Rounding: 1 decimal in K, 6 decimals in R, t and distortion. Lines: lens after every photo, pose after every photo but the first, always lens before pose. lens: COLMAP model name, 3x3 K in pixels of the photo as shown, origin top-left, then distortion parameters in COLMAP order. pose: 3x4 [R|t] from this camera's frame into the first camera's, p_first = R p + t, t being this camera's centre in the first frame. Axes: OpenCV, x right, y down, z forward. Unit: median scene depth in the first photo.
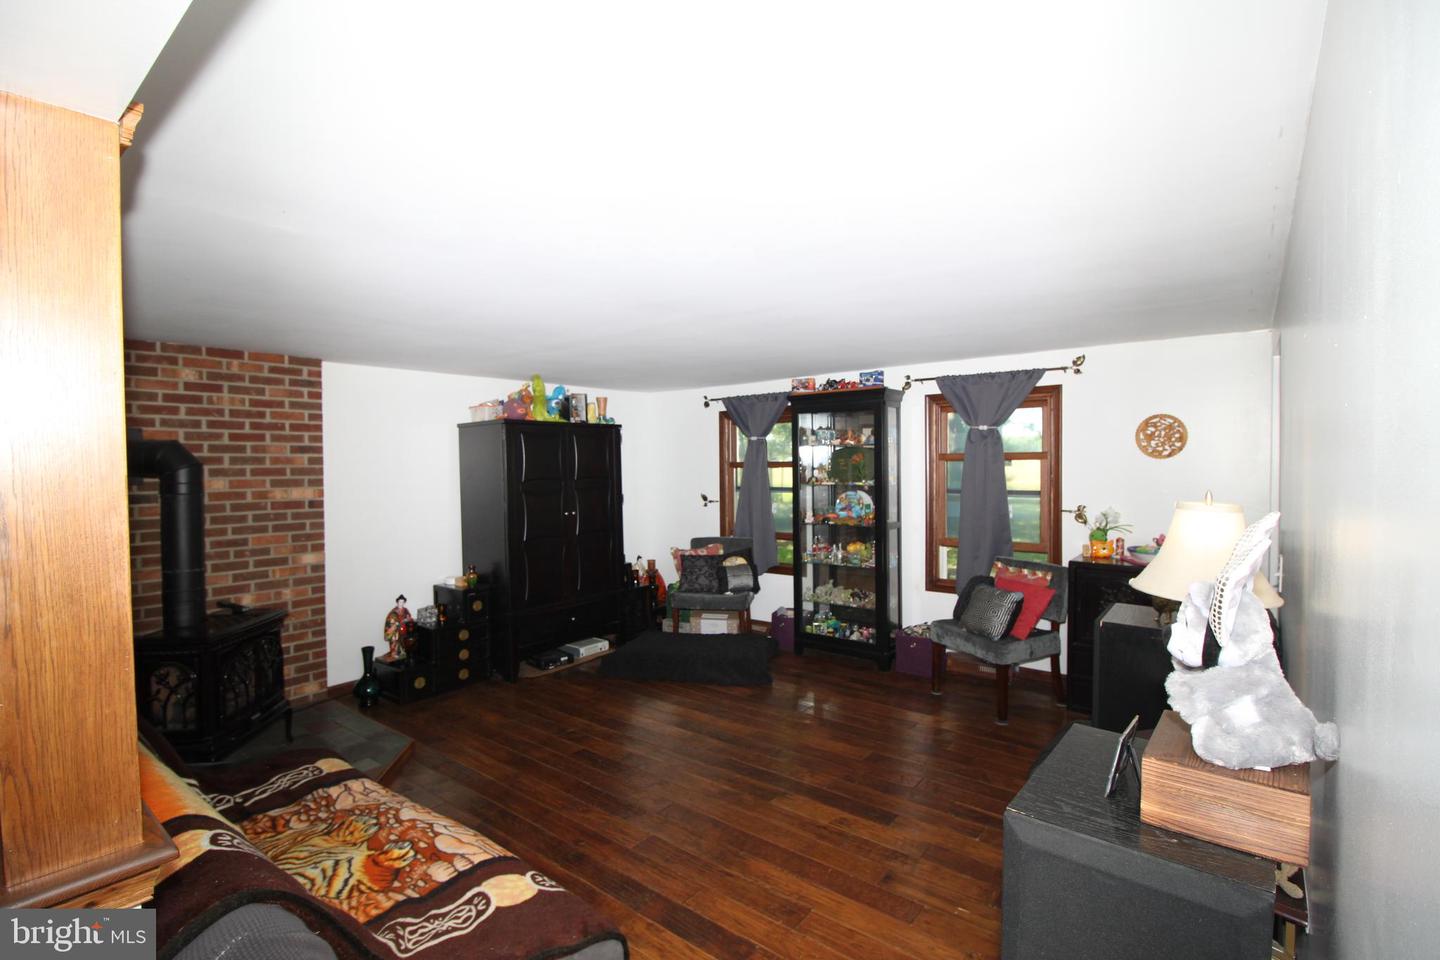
lens RADIAL K [[667.2, 0, 719.1], [0, 667.2, 475.3], [0, 0, 1]] dist [-0.001879, -0.011851]
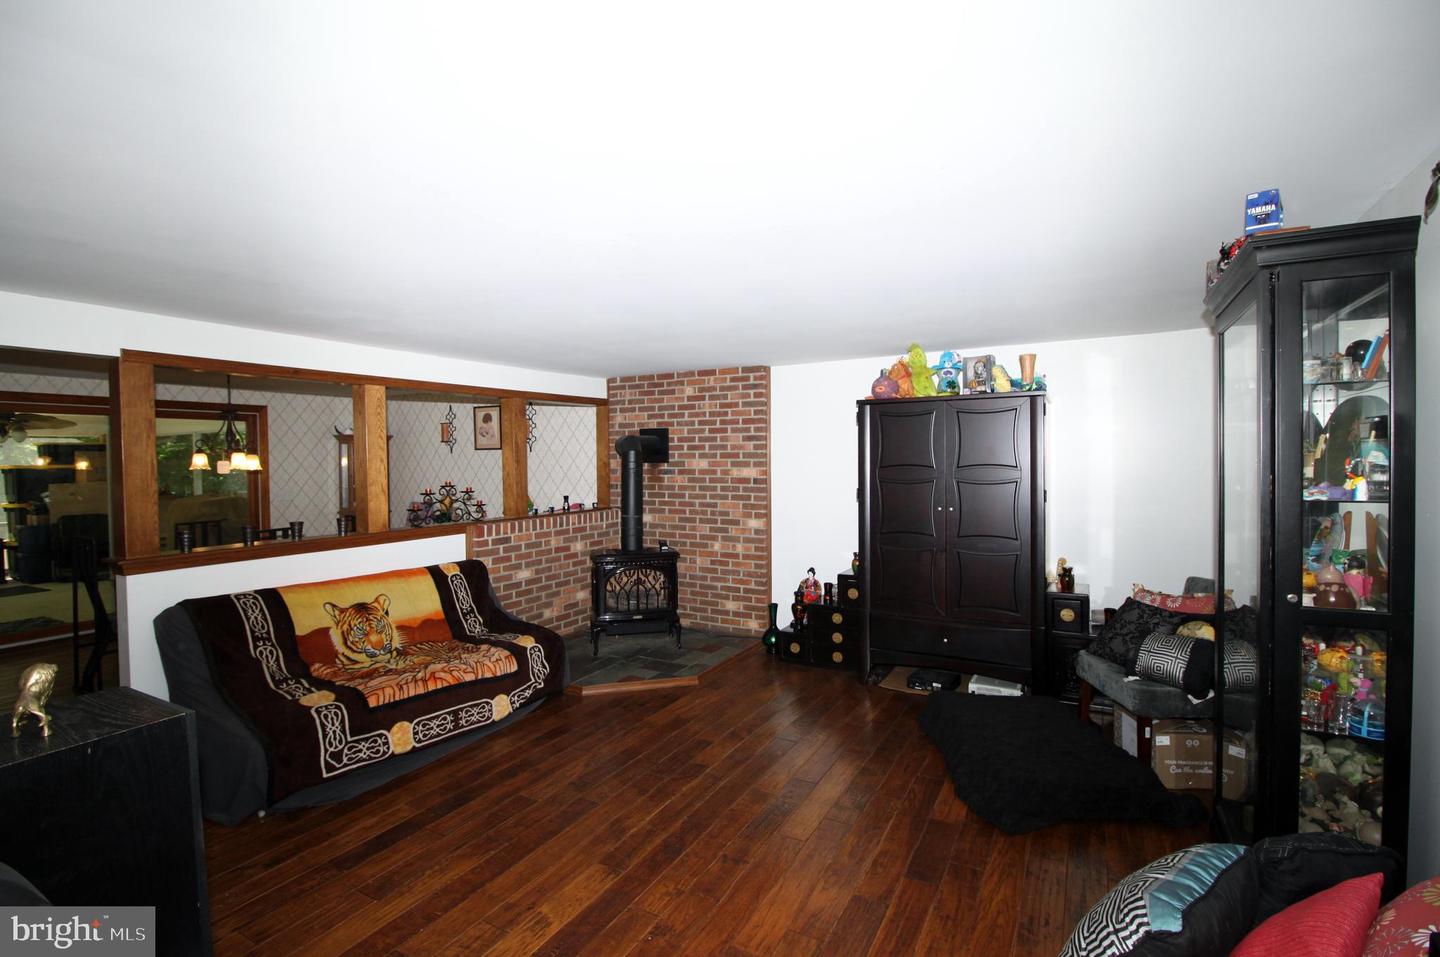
lens RADIAL K [[667.2, 0, 719.1], [0, 667.2, 473.8], [0, 0, 1]] dist [-0.001879, -0.011851]
pose [[0.163109, 0.032188, -0.986083, 0.664384], [-0.011106, 0.999464, 0.030787, -0.009422], [0.986546, 0.005930, 0.163379, 0.757210]]
